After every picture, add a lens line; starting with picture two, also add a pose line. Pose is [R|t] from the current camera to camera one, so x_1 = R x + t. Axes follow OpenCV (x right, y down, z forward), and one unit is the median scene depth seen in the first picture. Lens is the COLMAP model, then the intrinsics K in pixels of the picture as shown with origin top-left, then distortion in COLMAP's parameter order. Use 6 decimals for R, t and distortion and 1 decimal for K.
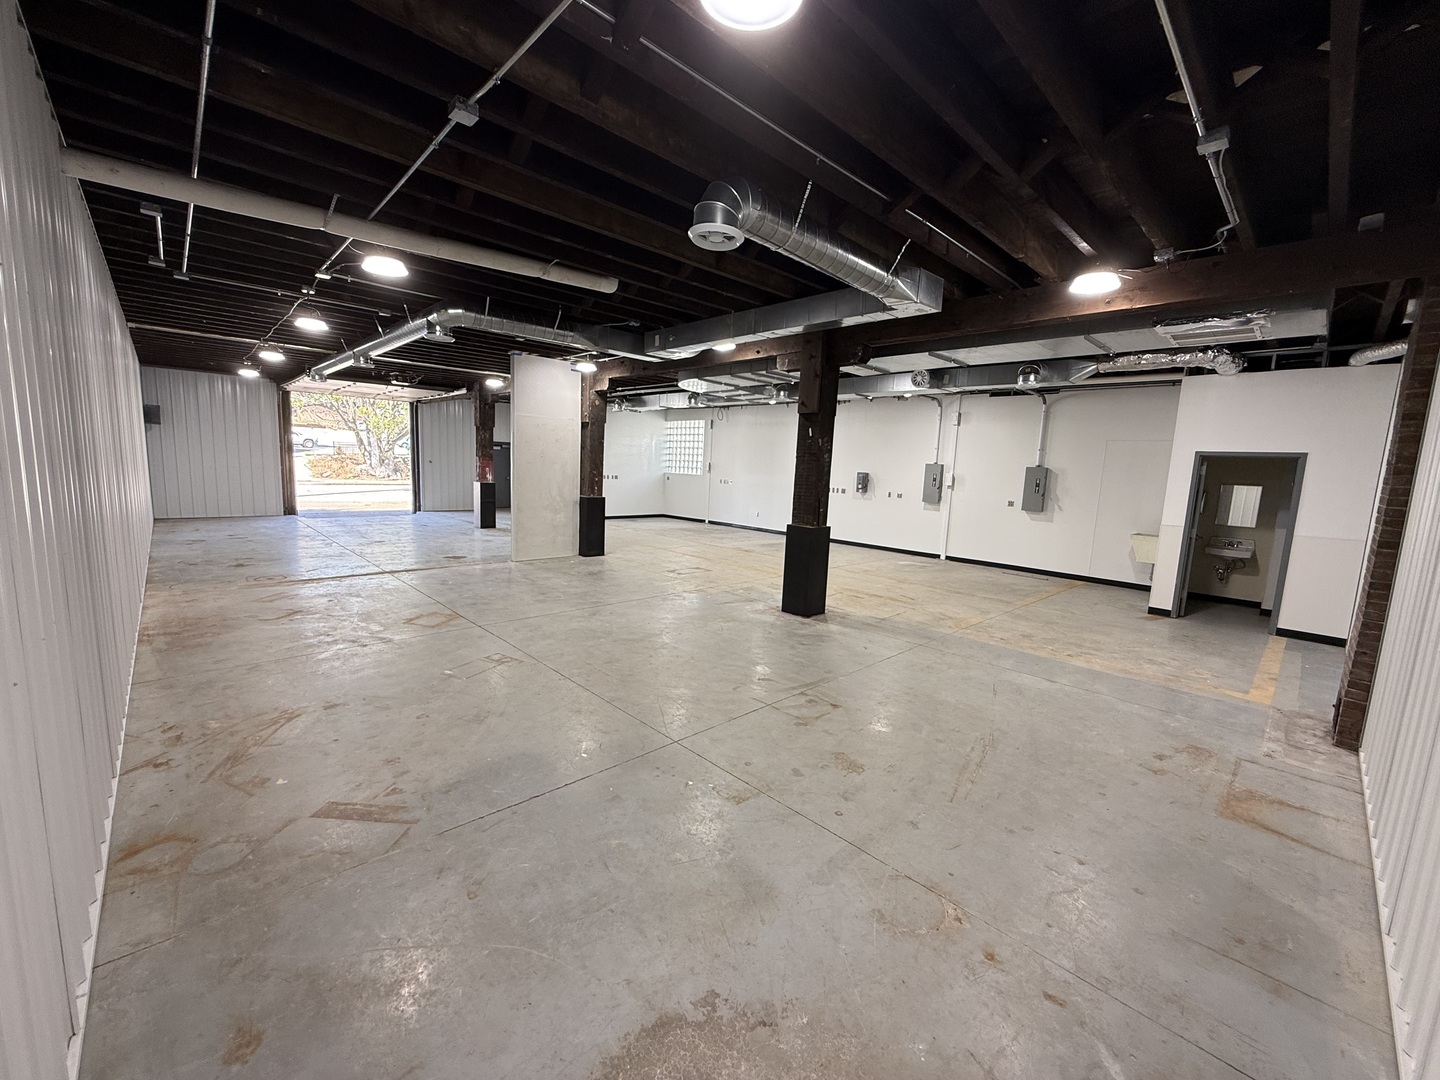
lens RADIAL K [[573.1, 0, 720.3], [0, 573.1, 540.9], [0, 0, 1]] dist [-0.002042, 0.000495]
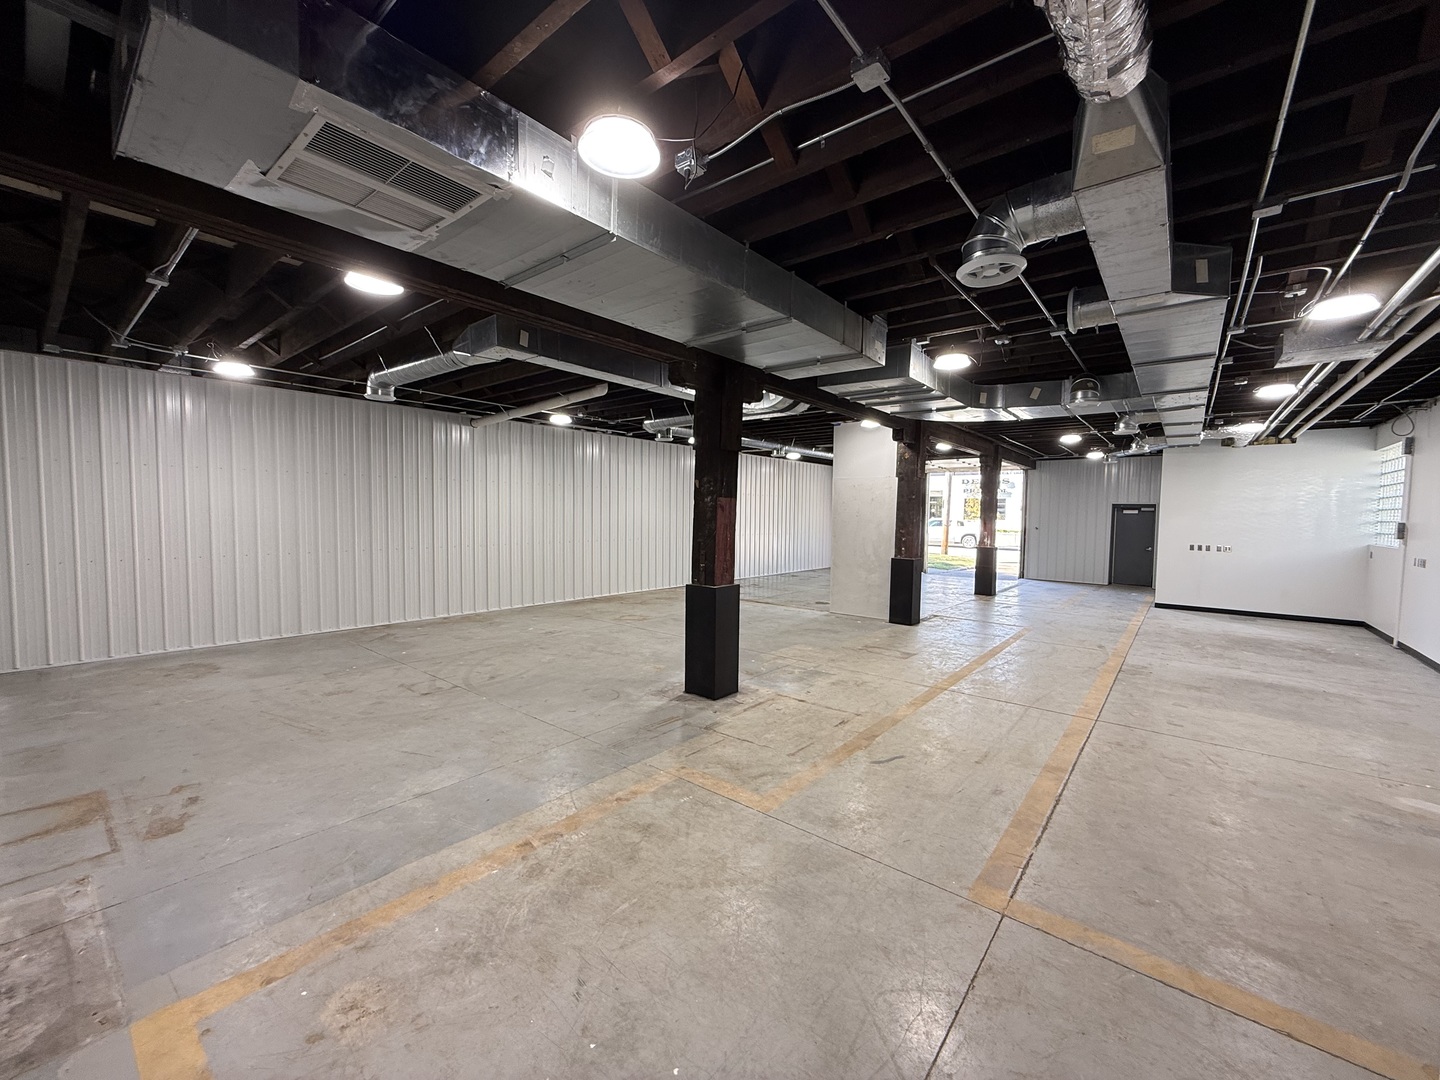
lens RADIAL K [[573.1, 0, 720.3], [0, 573.1, 540.9], [0, 0, 1]] dist [-0.002042, 0.000495]
pose [[0.129106, 0.010376, -0.991577, 1.252463], [-0.142881, 0.989706, -0.008247, -0.108354], [0.981283, 0.142742, 0.129259, 1.156899]]
